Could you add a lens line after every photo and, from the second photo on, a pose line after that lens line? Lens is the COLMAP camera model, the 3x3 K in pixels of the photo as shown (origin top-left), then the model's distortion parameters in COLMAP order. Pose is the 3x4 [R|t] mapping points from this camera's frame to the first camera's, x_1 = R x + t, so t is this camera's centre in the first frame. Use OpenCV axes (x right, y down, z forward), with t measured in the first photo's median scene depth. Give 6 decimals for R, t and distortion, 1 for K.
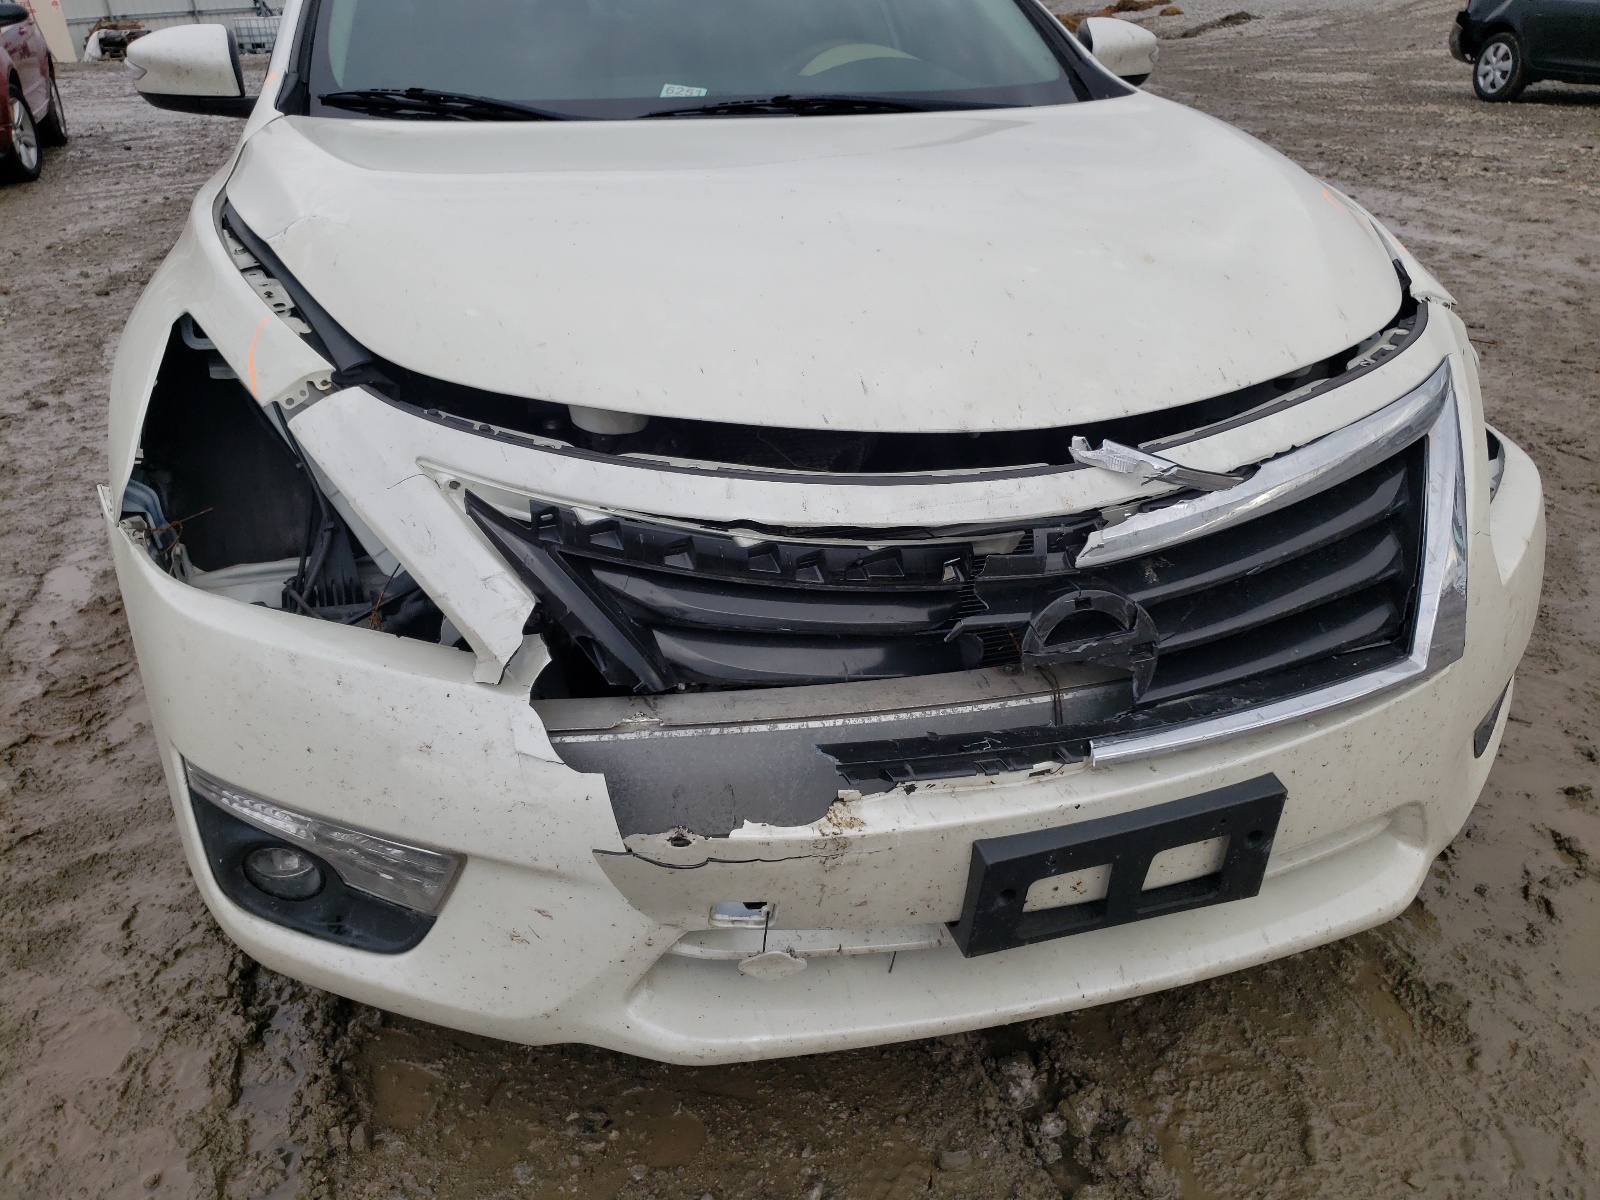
lens RADIAL K [[1230.7, 0, 800.0], [0, 1230.7, 600.0], [0, 0, 1]] dist [0.062418, -0.079710]
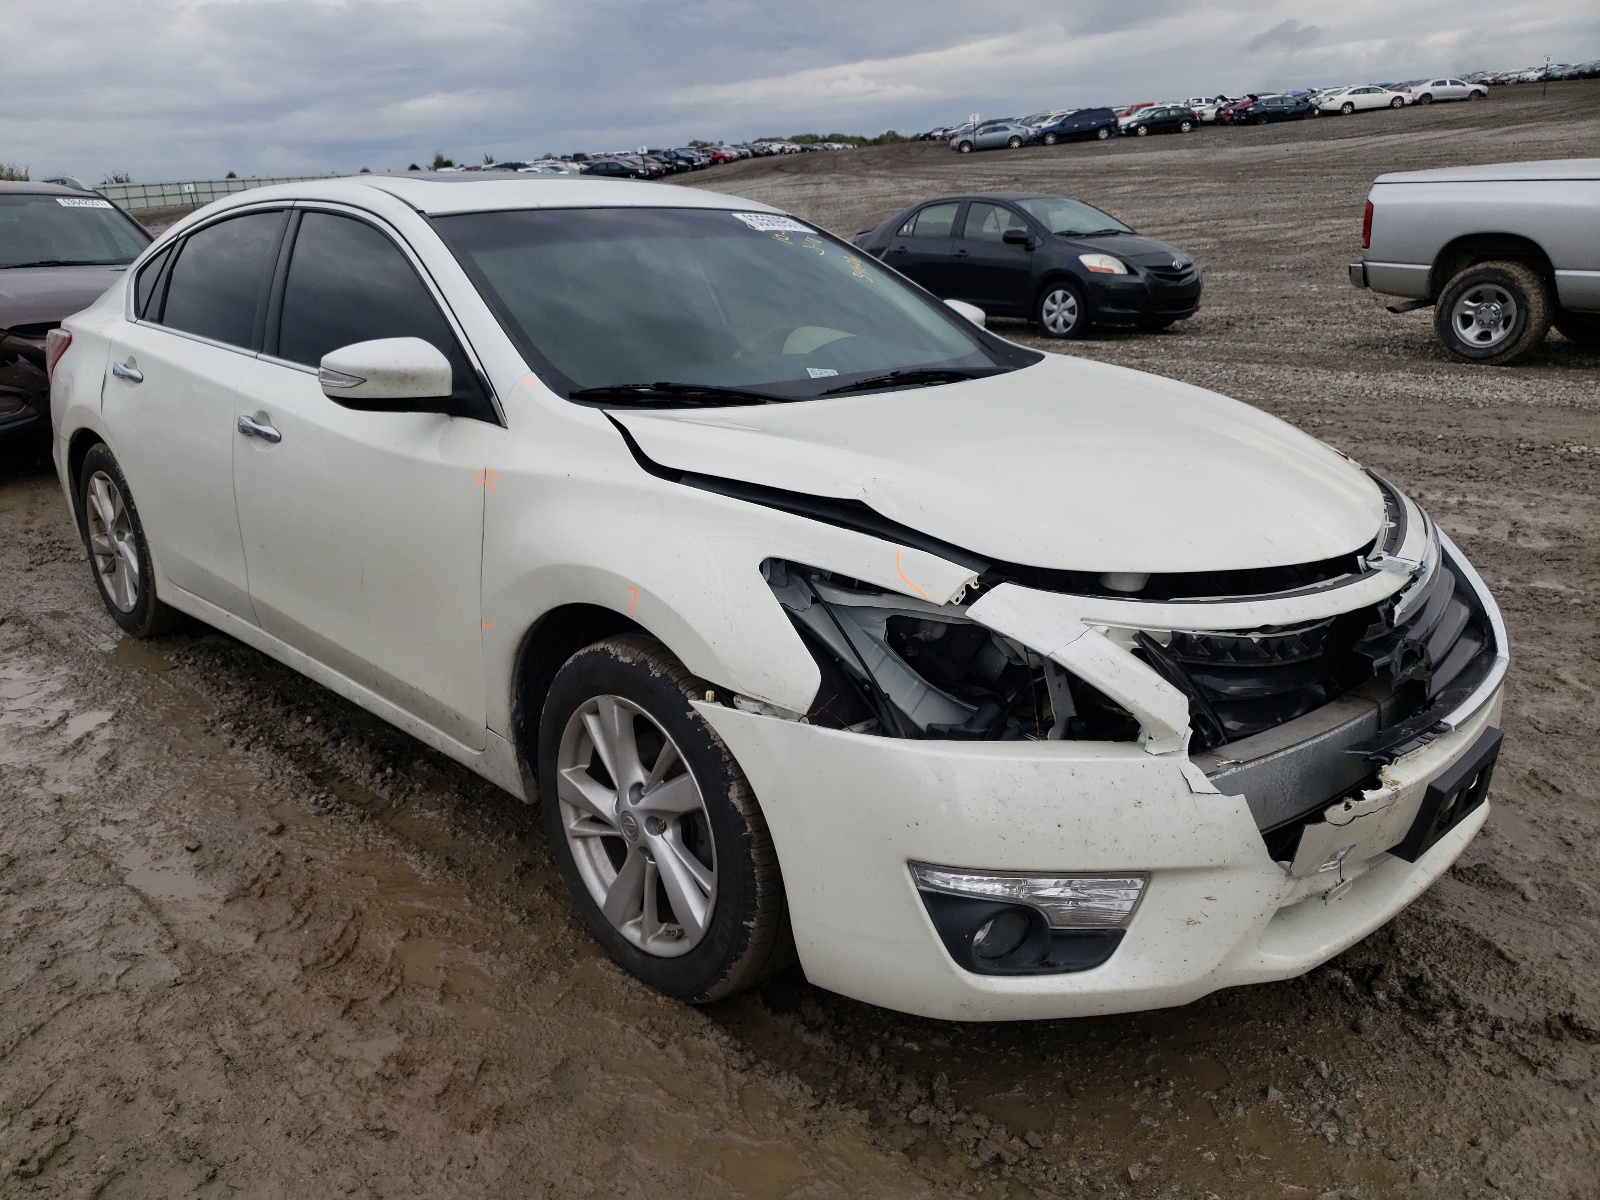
lens RADIAL K [[1230.7, 0, 800.0], [0, 1230.7, 600.0], [0, 0, 1]] dist [0.062418, -0.079710]
pose [[0.888369, -0.135073, 0.438813, -1.277548], [0.207195, 0.970835, -0.120626, -0.025029], [-0.409721, 0.198080, 0.890445, -0.224438]]
